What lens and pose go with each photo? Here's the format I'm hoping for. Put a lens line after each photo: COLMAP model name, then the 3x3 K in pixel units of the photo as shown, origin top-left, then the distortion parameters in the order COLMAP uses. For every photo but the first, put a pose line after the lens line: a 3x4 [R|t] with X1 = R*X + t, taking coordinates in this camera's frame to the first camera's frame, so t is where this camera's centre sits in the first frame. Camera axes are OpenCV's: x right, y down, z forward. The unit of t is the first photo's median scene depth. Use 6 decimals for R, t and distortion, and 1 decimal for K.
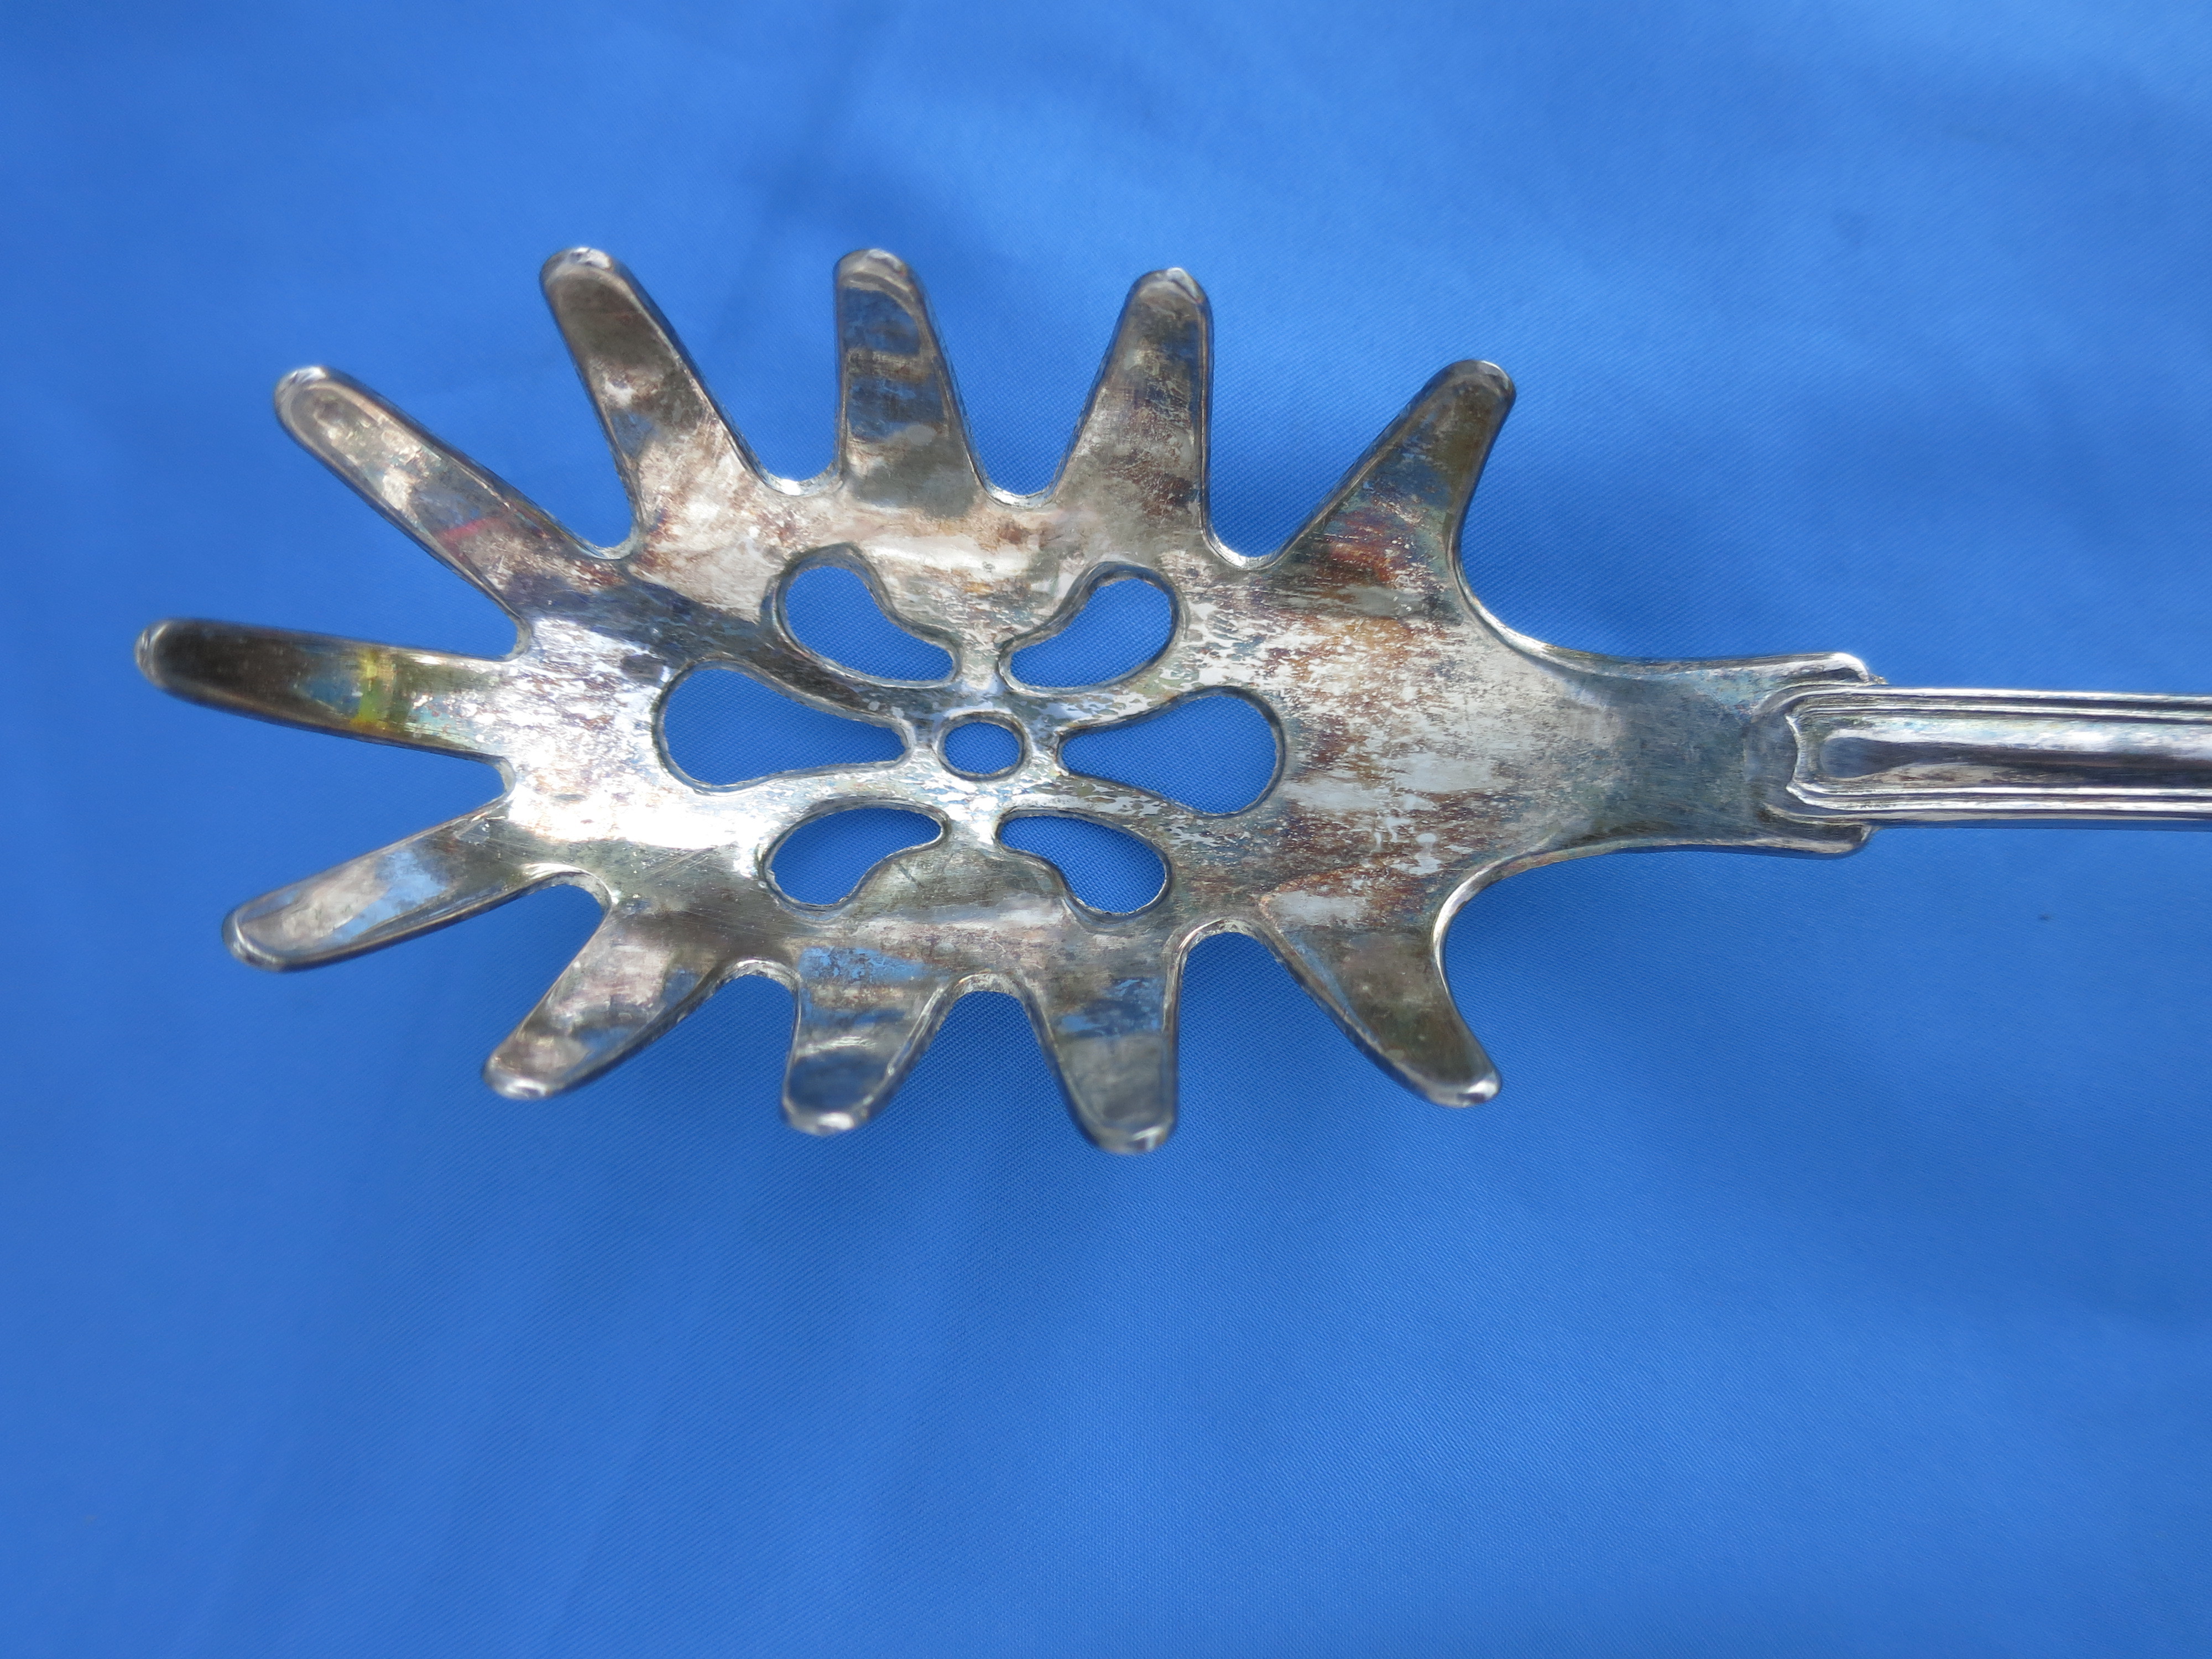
lens RADIAL K [[1632.3, 0, 1104.0], [0, 1632.3, 919.3], [0, 0, 1]] dist [-0.039311, 0.005011]
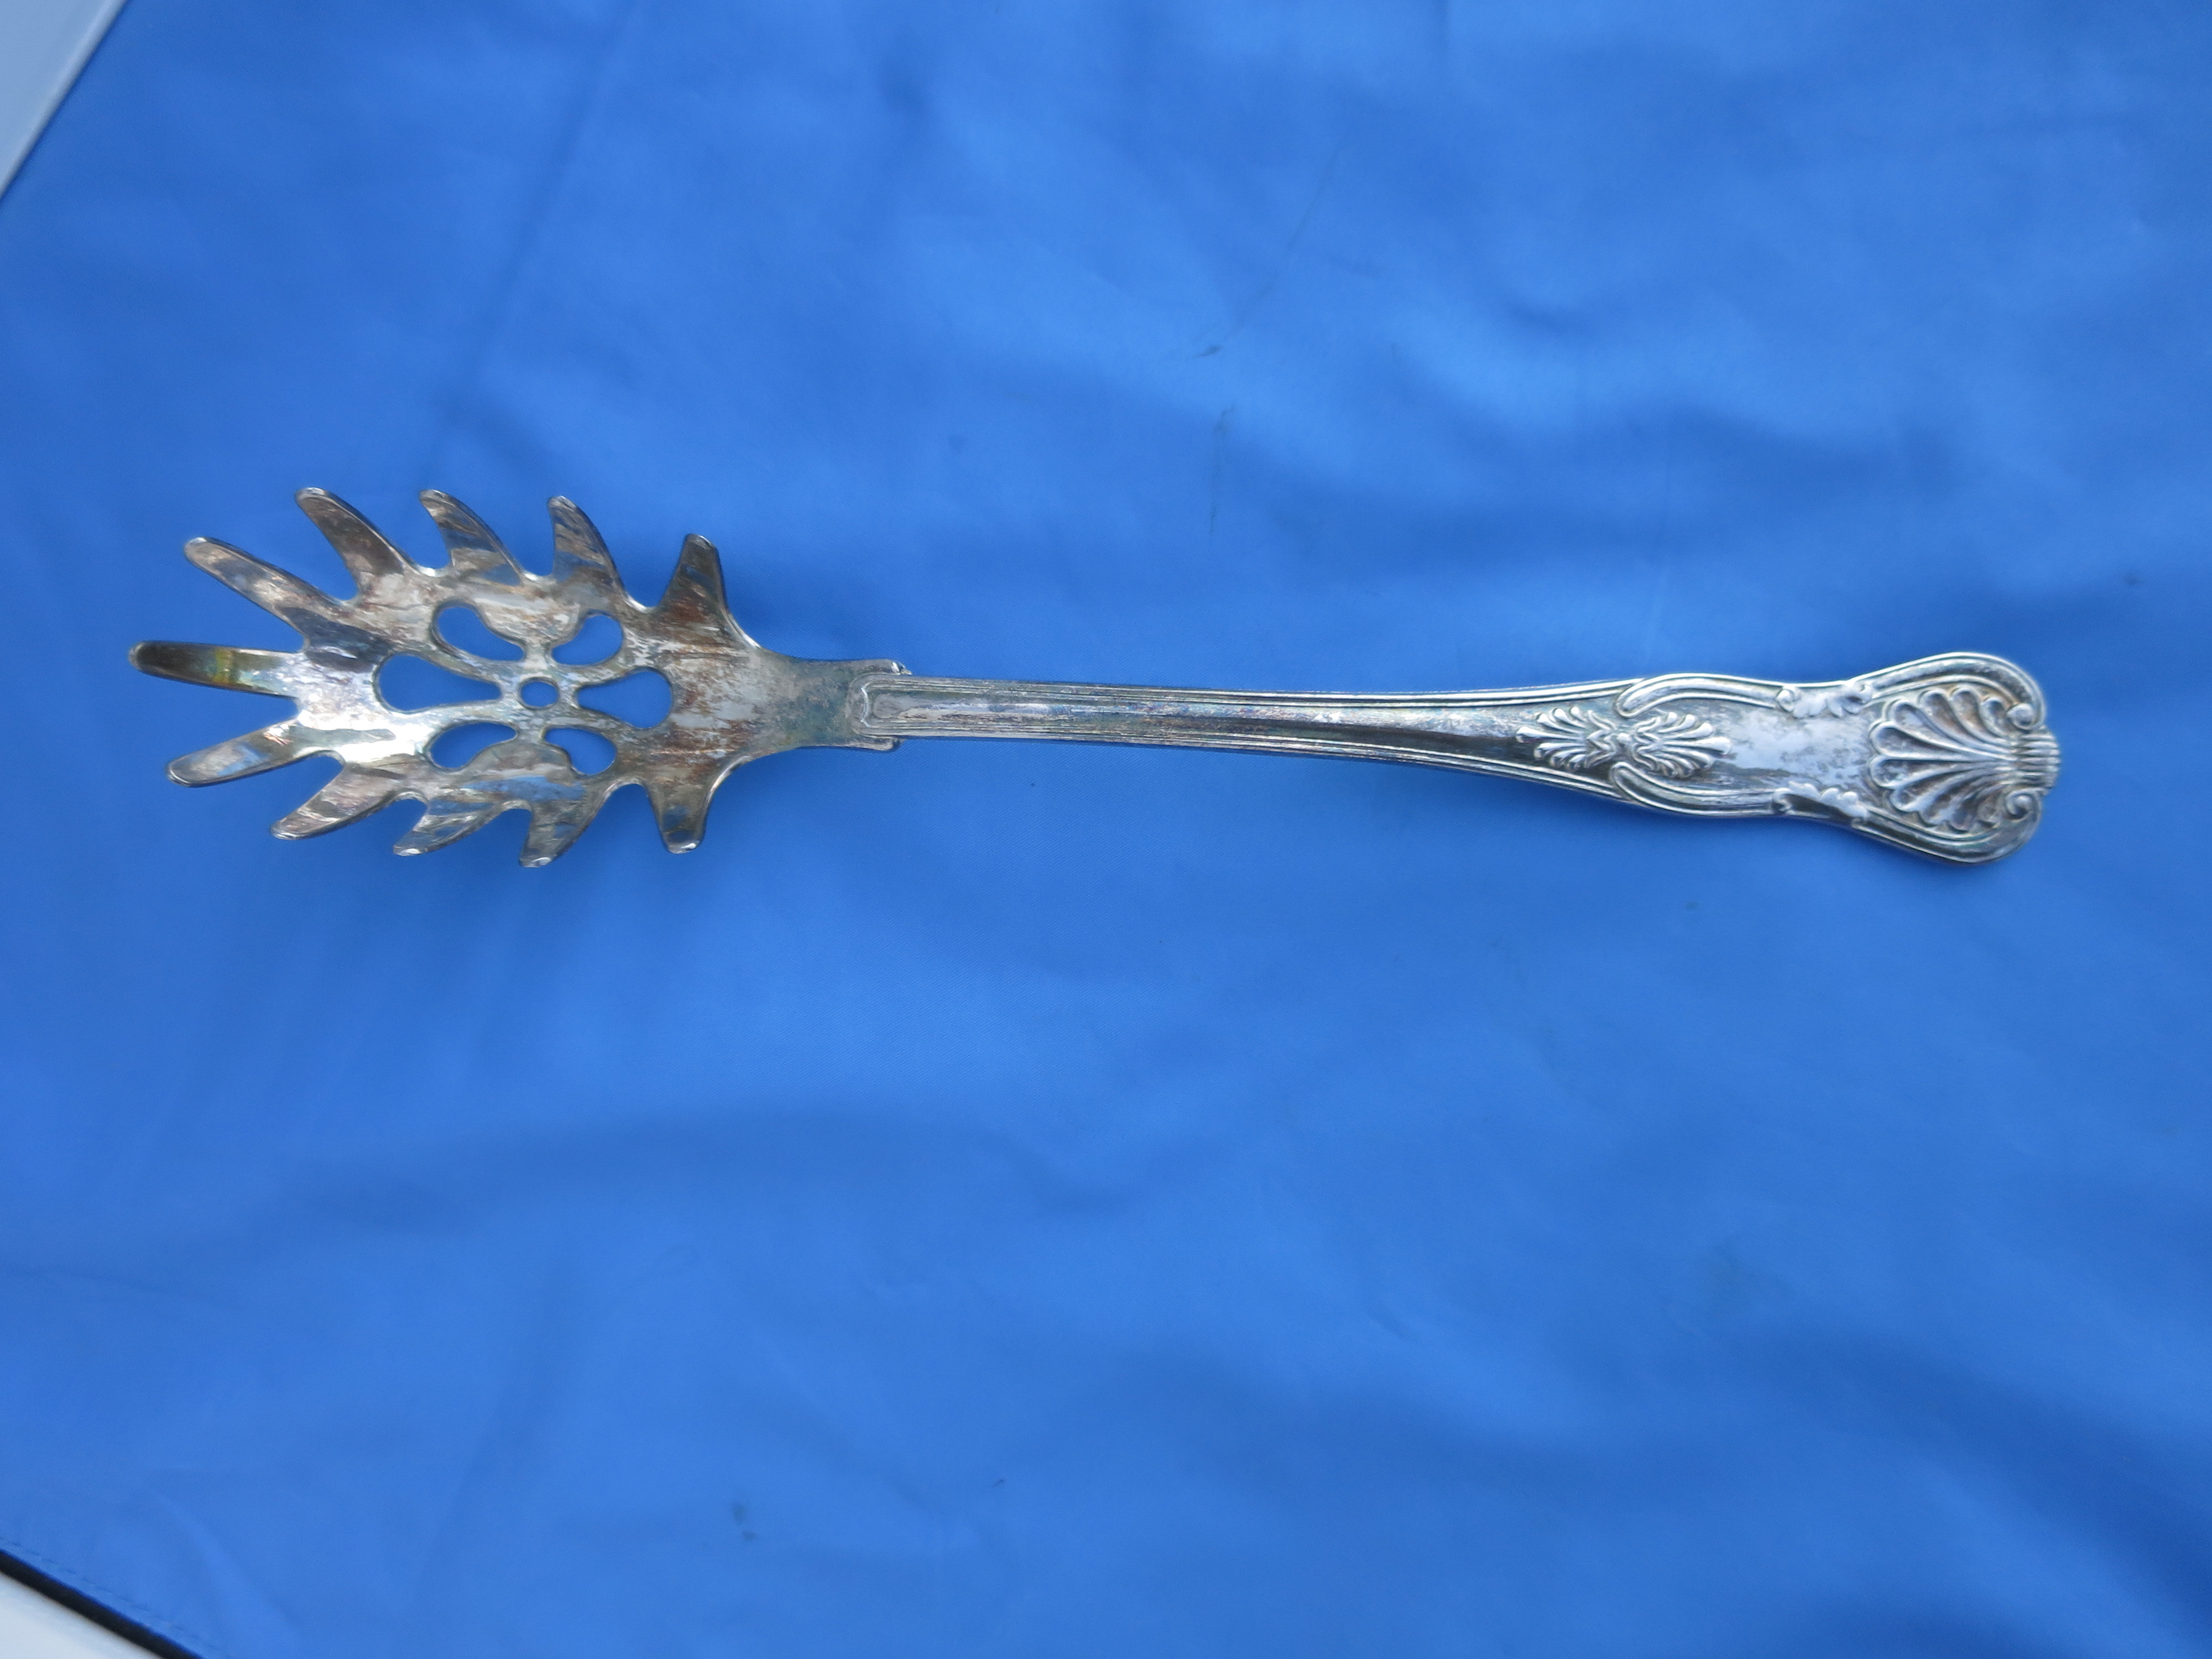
lens RADIAL K [[1632.3, 0, 1104.0], [0, 1632.3, 919.3], [0, 0, 1]] dist [-0.039311, 0.005011]
pose [[0.999840, 0.017820, 0.001276, 0.691358], [-0.017862, 0.998453, 0.052663, 0.062078], [-0.000336, -0.052677, 0.998612, -1.143613]]
